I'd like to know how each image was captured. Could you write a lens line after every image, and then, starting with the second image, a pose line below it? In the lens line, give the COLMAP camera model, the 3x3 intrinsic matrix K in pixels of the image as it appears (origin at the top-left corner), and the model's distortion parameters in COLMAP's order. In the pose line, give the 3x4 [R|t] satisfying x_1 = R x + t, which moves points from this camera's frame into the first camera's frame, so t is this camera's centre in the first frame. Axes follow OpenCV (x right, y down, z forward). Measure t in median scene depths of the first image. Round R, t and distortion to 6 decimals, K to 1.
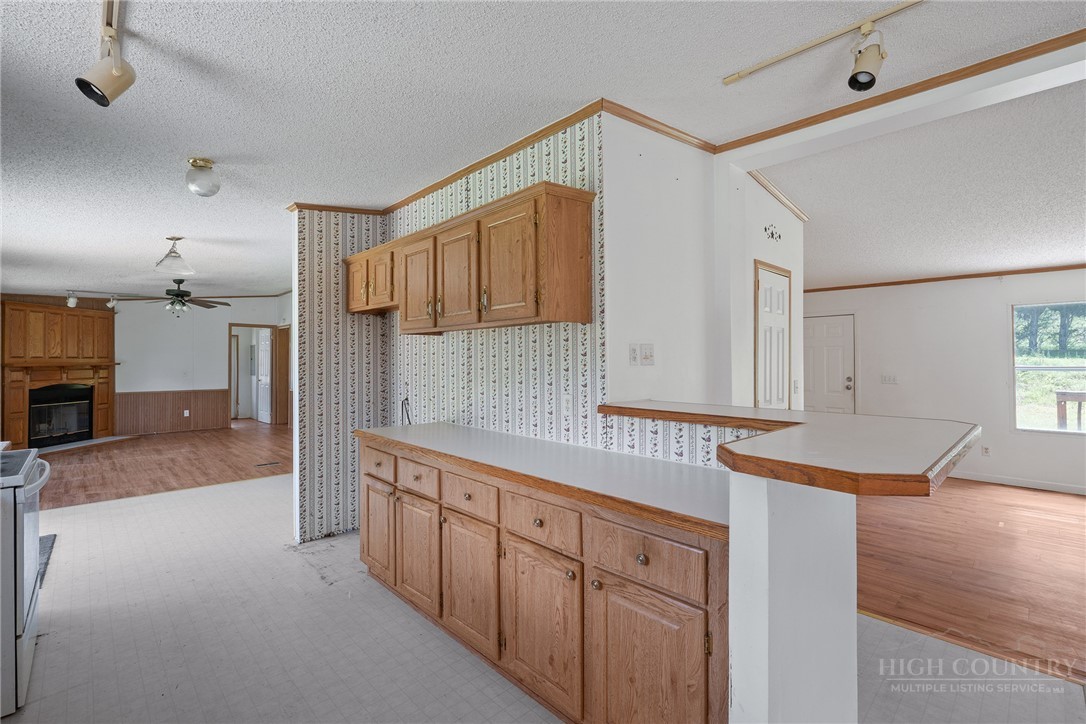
lens RADIAL K [[485.2, 0, 542.5], [0, 485.2, 356.0], [0, 0, 1]] dist [-0.003548, 0.000147]
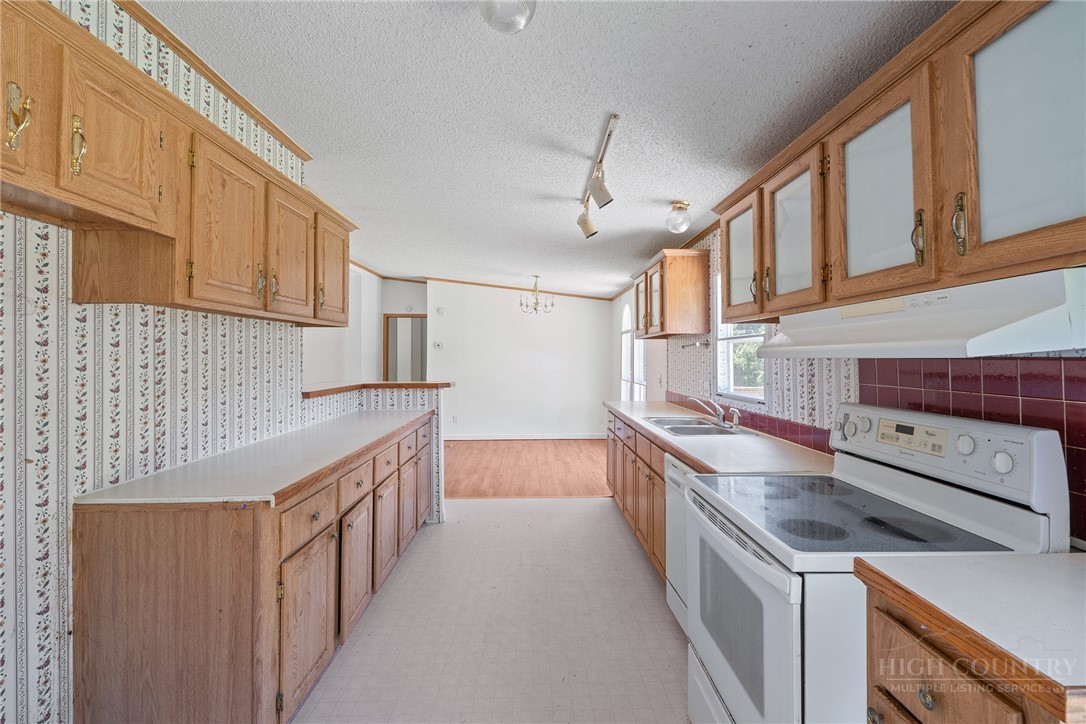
lens RADIAL K [[485.2, 0, 543.4], [0, 485.2, 354.9], [0, 0, 1]] dist [-0.003548, 0.000147]
pose [[-0.739956, 0.006906, 0.672620, -0.392950], [0.000416, 0.999952, -0.009809, 0.004633], [-0.672655, -0.006978, -0.739923, 0.498005]]
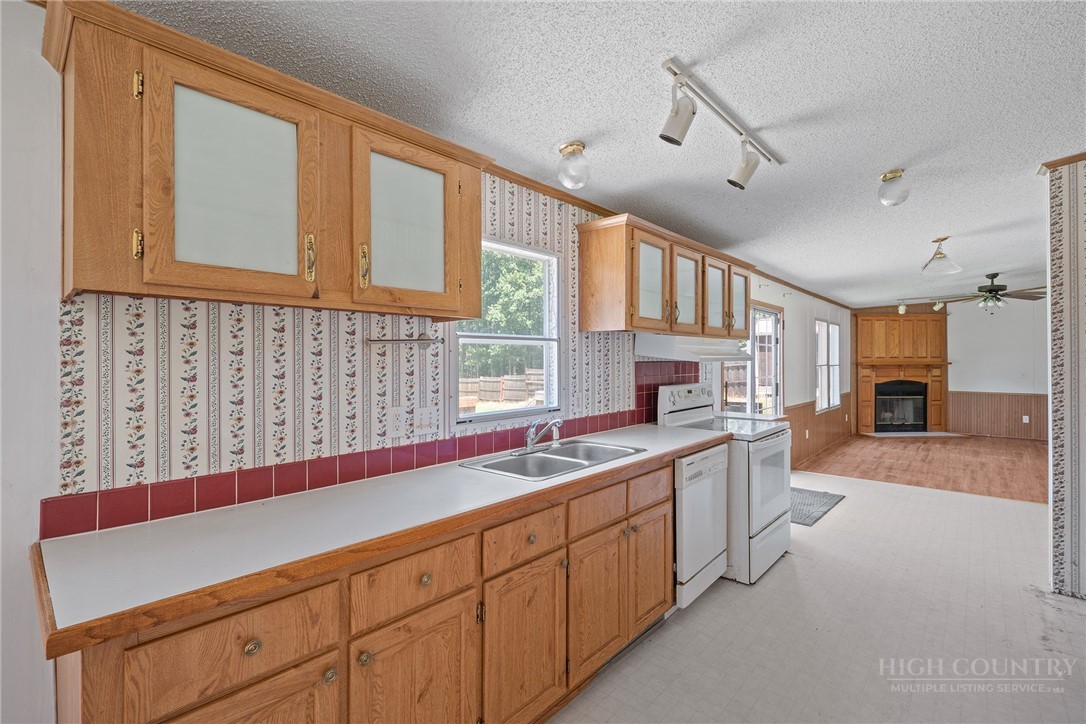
lens RADIAL K [[485.2, 0, 544.2], [0, 485.2, 361.1], [0, 0, 1]] dist [-0.003548, 0.000147]
pose [[0.077010, 0.003579, -0.997024, 0.110428], [0.008706, 0.999953, 0.004262, -0.000636], [0.996992, -0.009009, 0.076975, 0.057168]]
